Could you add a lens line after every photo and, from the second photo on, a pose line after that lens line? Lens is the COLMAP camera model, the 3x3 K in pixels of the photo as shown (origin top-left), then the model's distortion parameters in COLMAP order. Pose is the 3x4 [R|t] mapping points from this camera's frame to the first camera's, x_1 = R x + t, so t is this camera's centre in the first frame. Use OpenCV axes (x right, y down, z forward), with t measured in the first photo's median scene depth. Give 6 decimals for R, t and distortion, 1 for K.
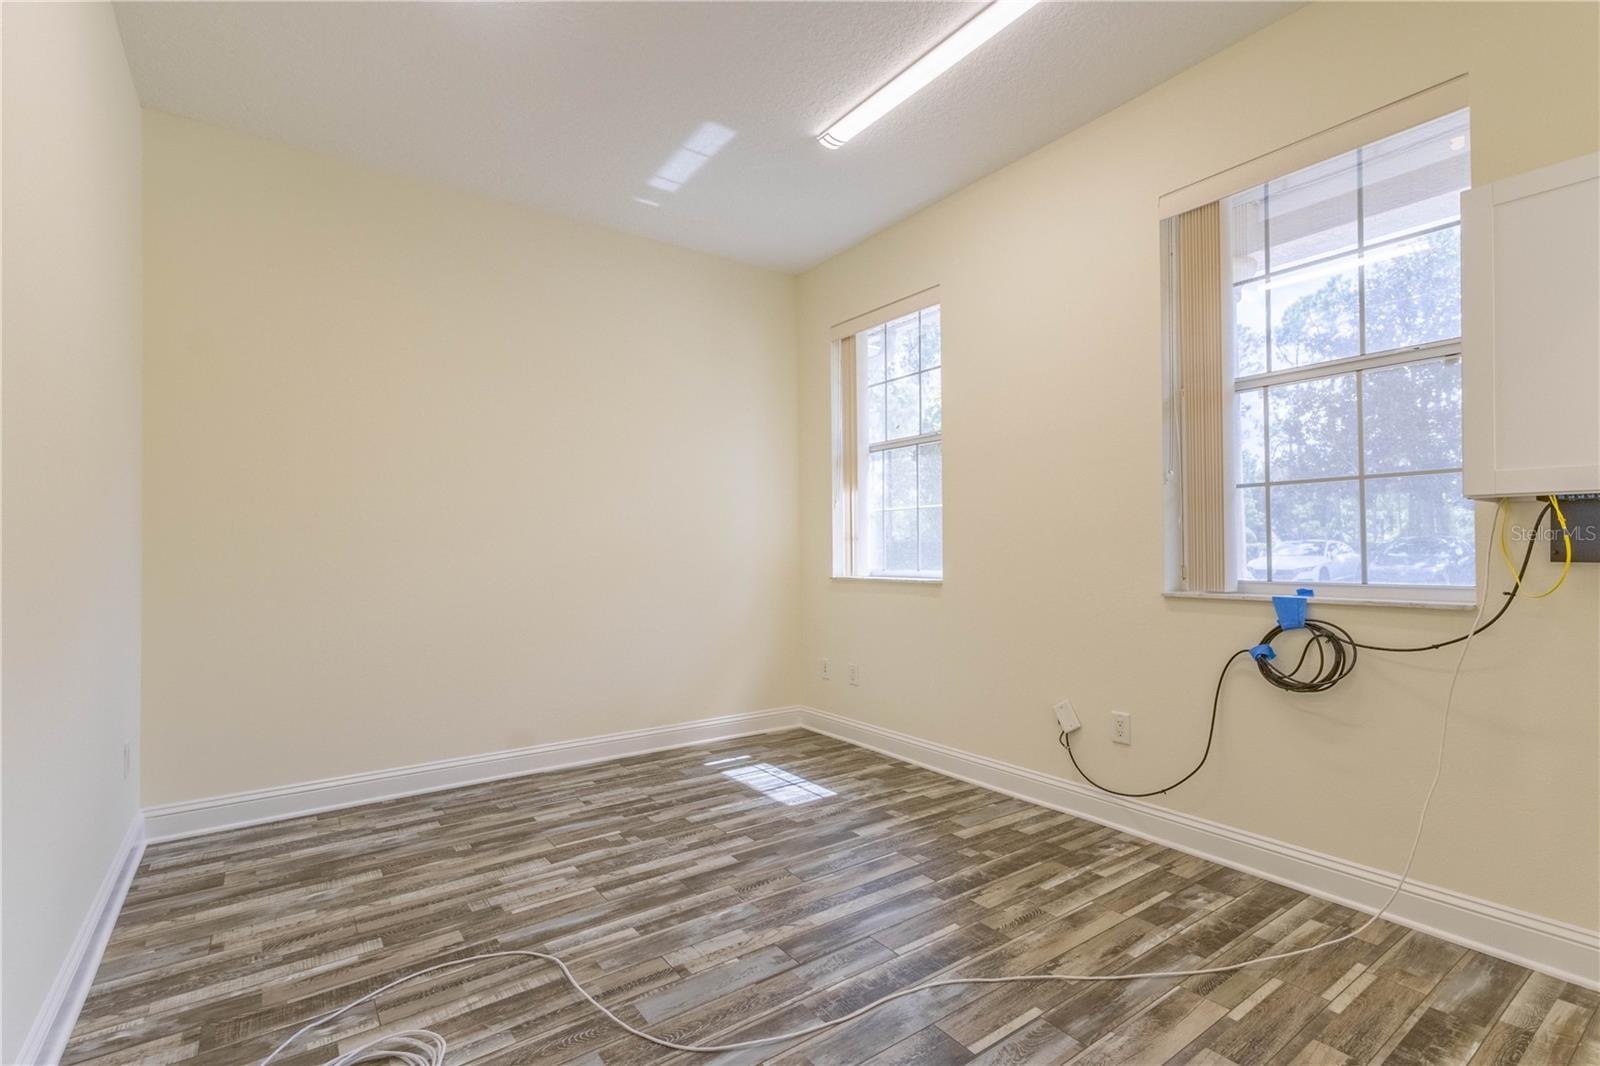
lens RADIAL K [[734.6, 0, 805.8], [0, 734.6, 538.1], [0, 0, 1]] dist [0.003217, 0.001095]
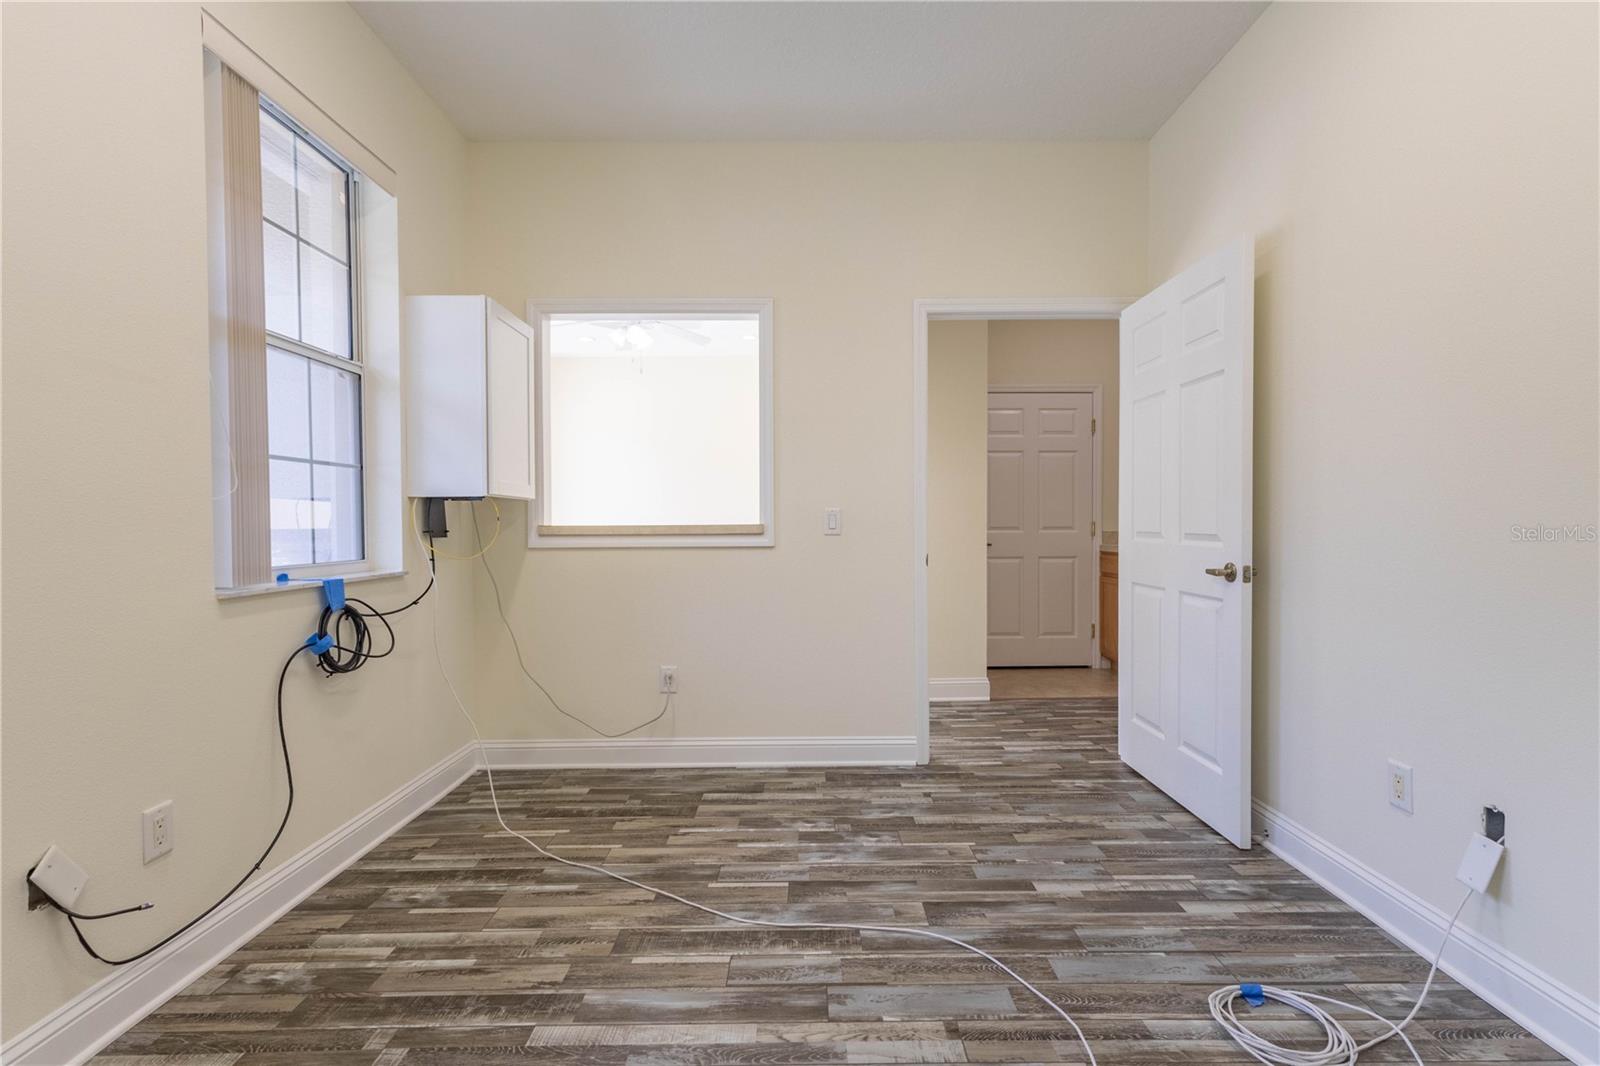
lens RADIAL K [[734.6, 0, 805.8], [0, 734.6, 538.1], [0, 0, 1]] dist [0.003217, 0.001095]
pose [[-0.808087, 0.002443, 0.589058, -0.471206], [0.003346, 0.999994, 0.000443, 0.029997], [-0.589054, 0.002329, -0.808090, 1.586074]]
